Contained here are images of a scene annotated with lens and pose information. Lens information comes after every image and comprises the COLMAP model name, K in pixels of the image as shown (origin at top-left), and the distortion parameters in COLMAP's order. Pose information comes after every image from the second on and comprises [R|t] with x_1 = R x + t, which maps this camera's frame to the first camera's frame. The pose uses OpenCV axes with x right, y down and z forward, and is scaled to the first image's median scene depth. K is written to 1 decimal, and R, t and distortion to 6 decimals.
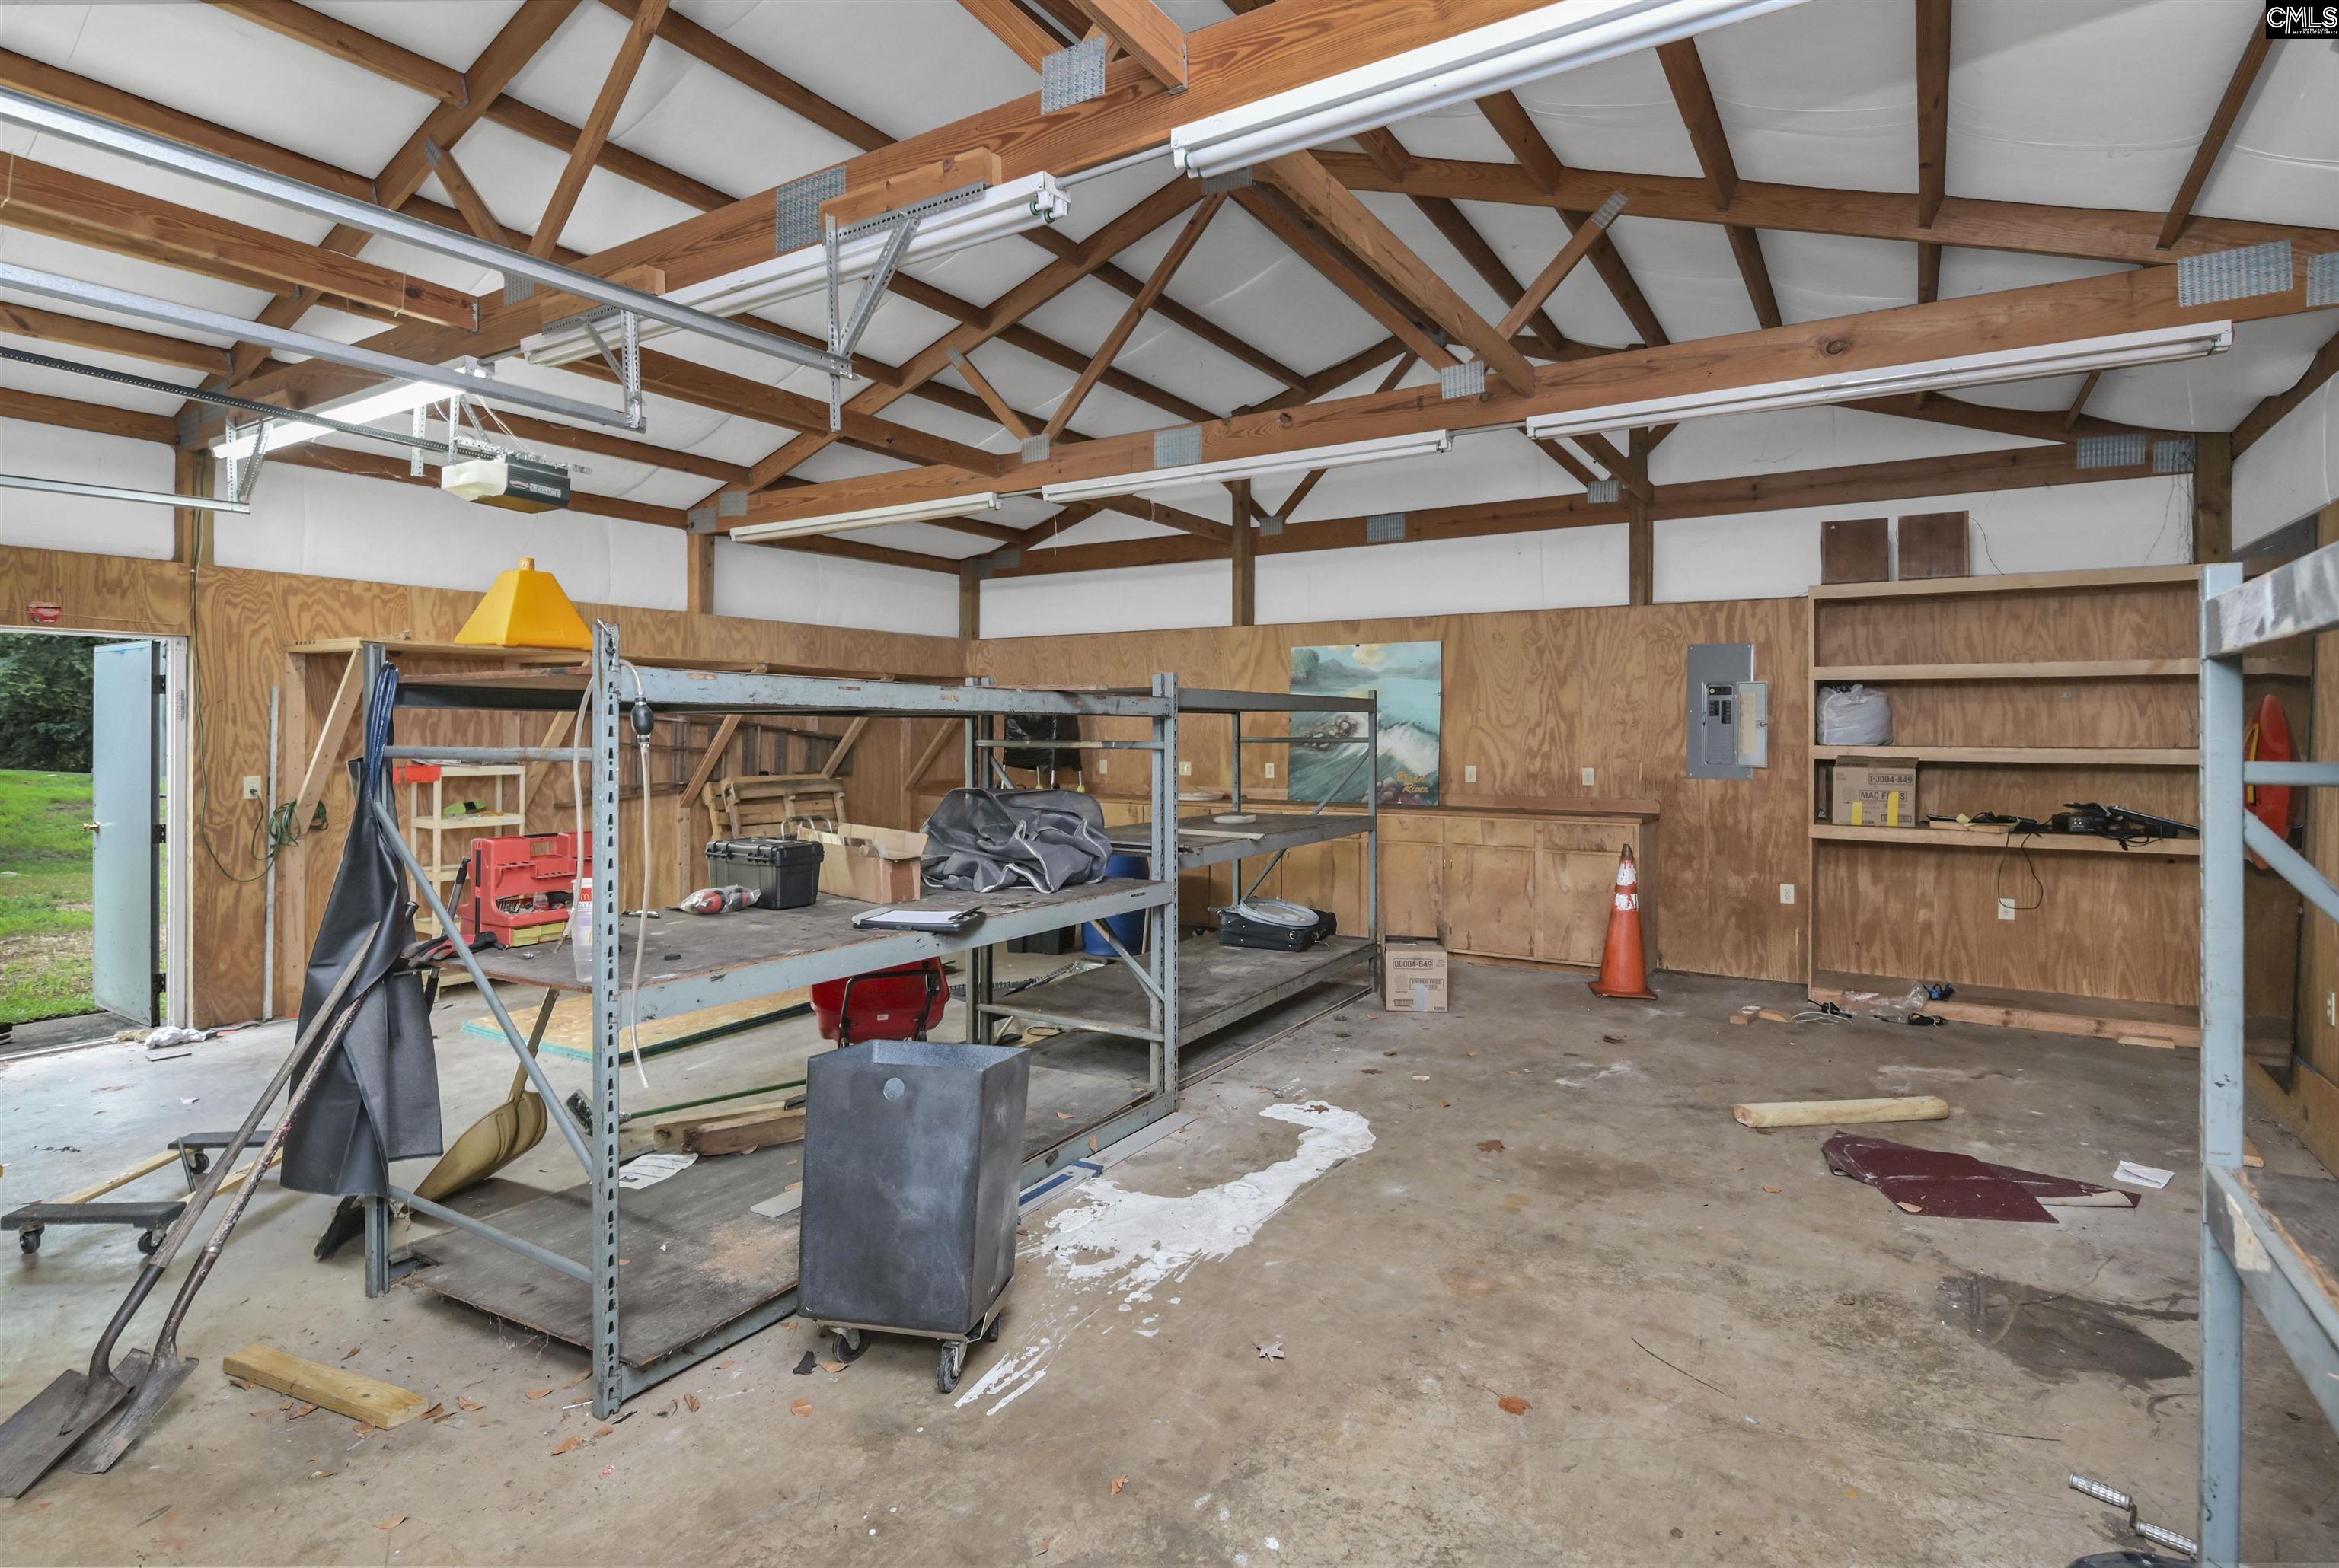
lens RADIAL K [[1162.9, 0, 1179.0], [0, 1162.9, 716.5], [0, 0, 1]] dist [-0.000025, 0.000701]
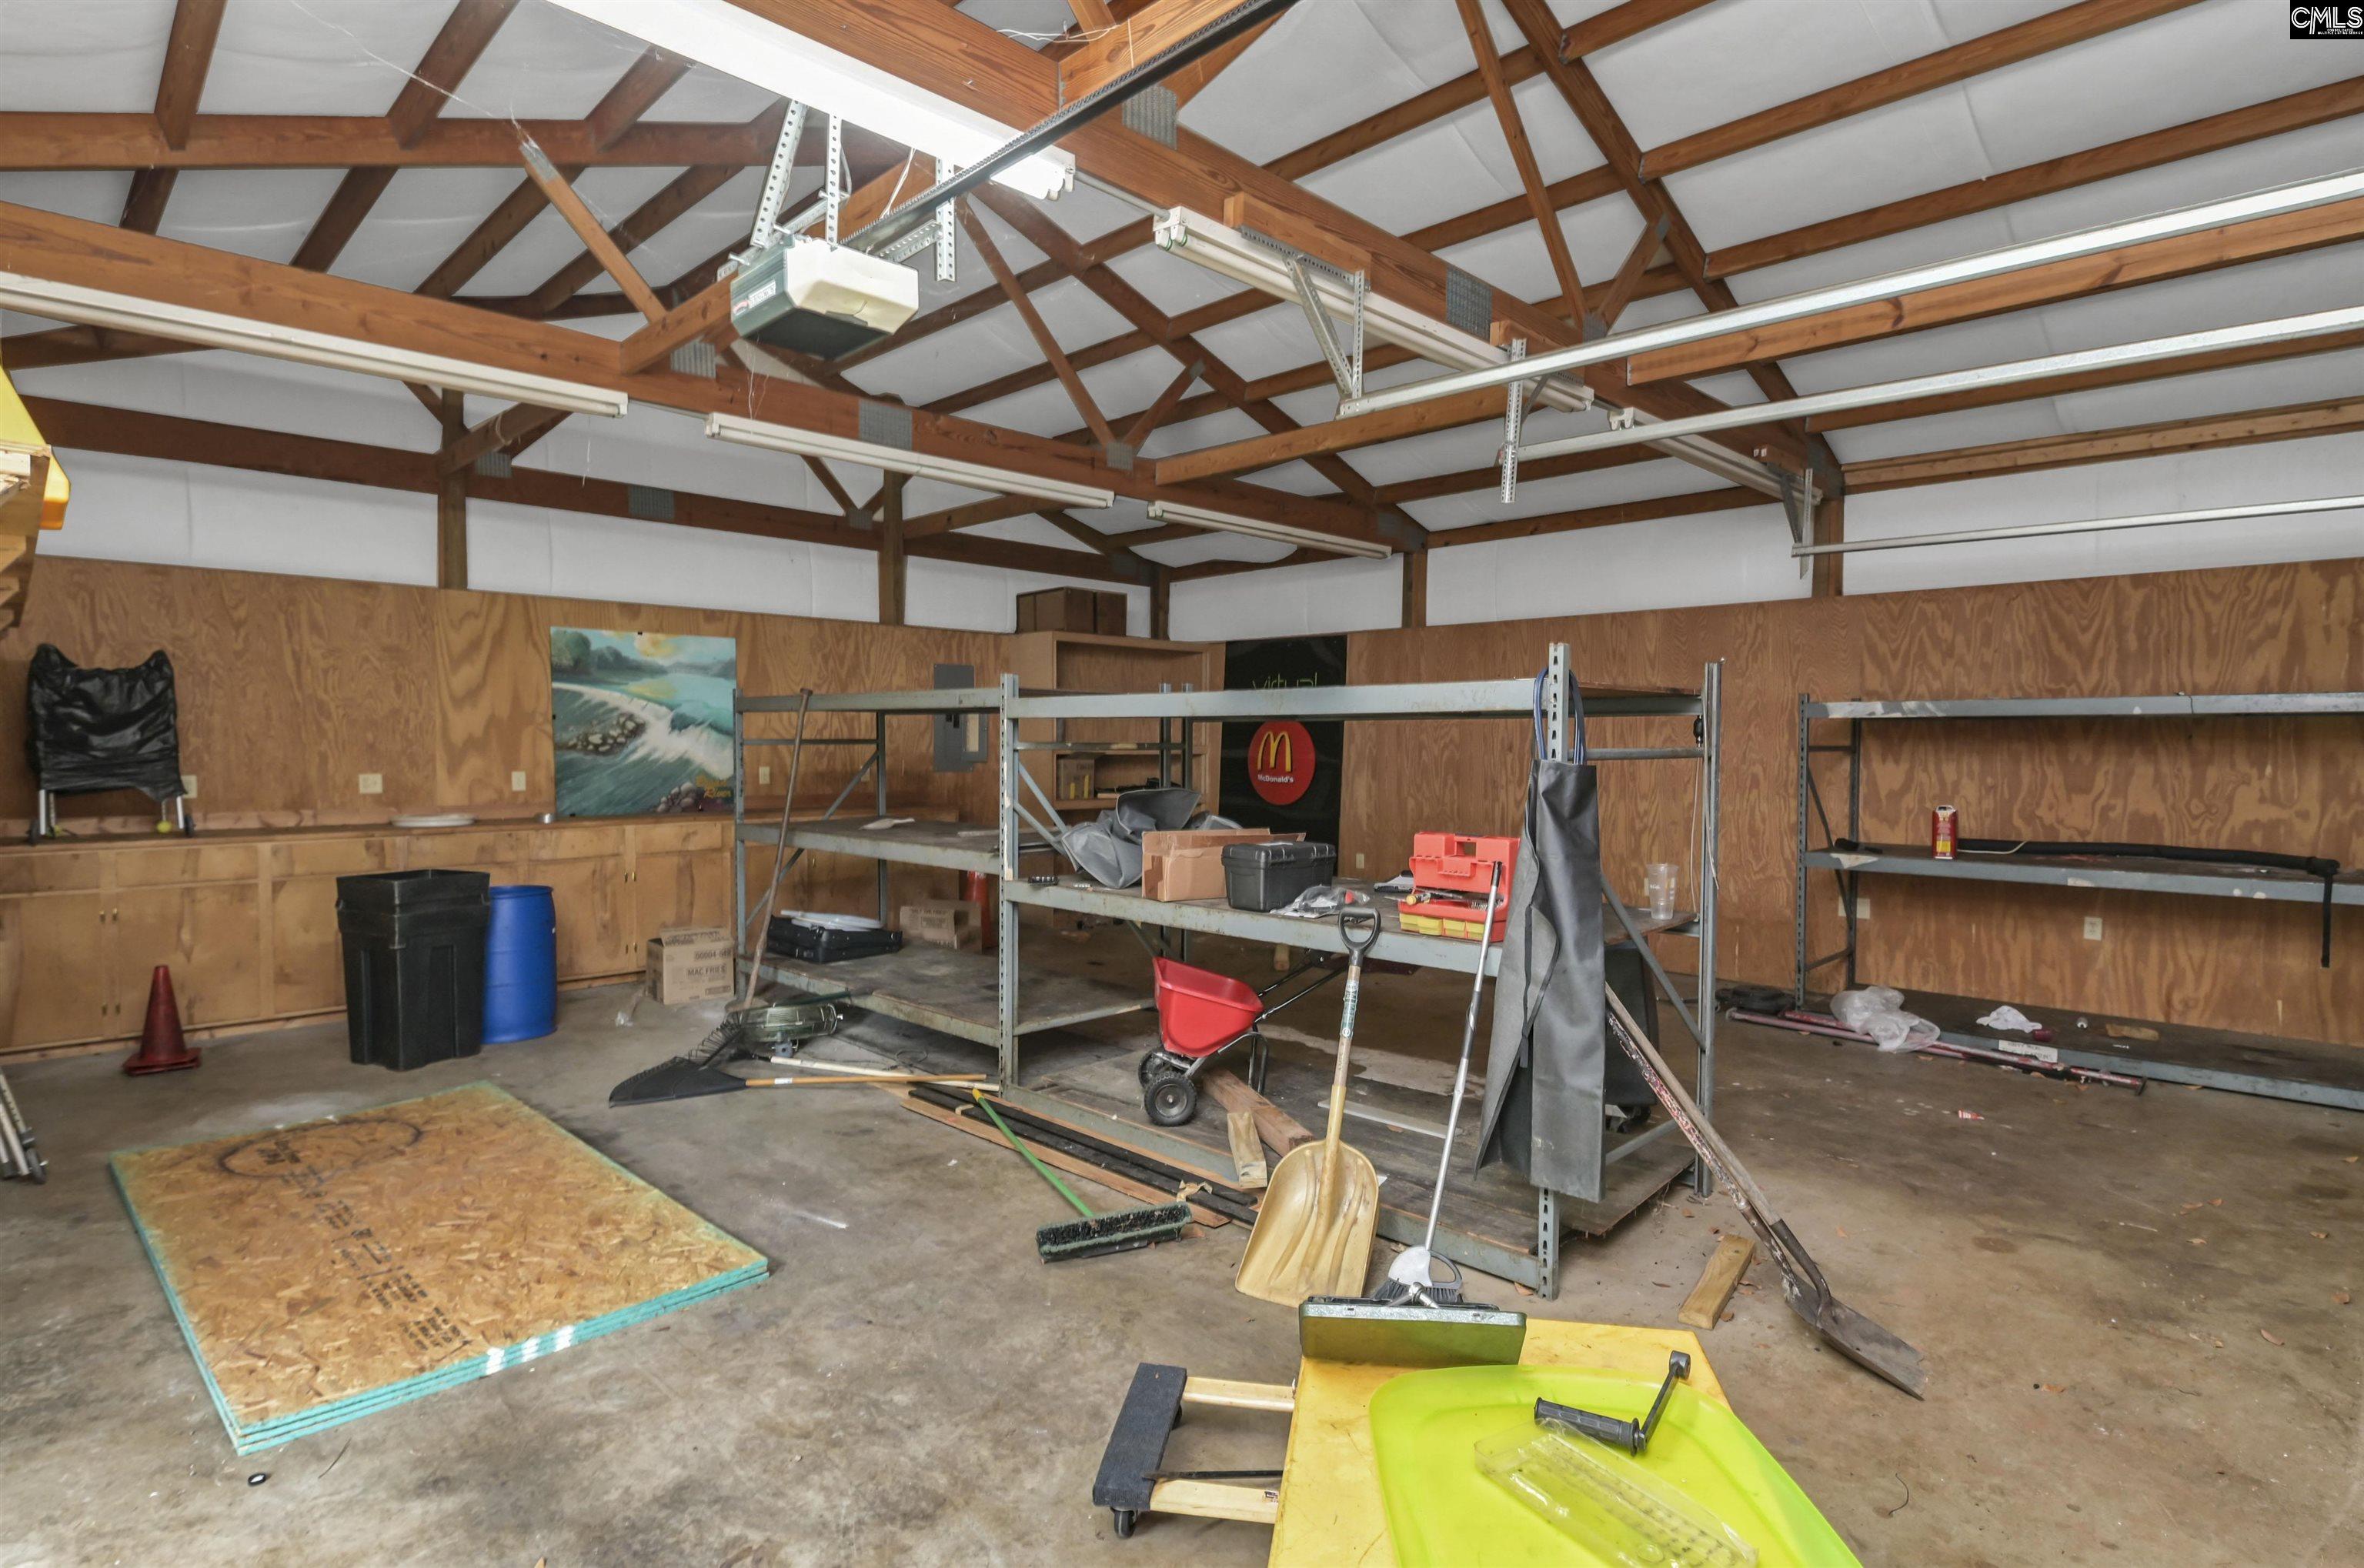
lens RADIAL K [[1204.0, 0, 1178.8], [0, 1204.0, 759.5], [0, 0, 1]] dist [-0.001297, -0.002204]
pose [[0.229615, -0.019751, 0.973081, -1.272946], [-0.018986, 0.999513, 0.024768, 0.007016], [-0.973096, -0.024162, 0.229128, 0.788597]]
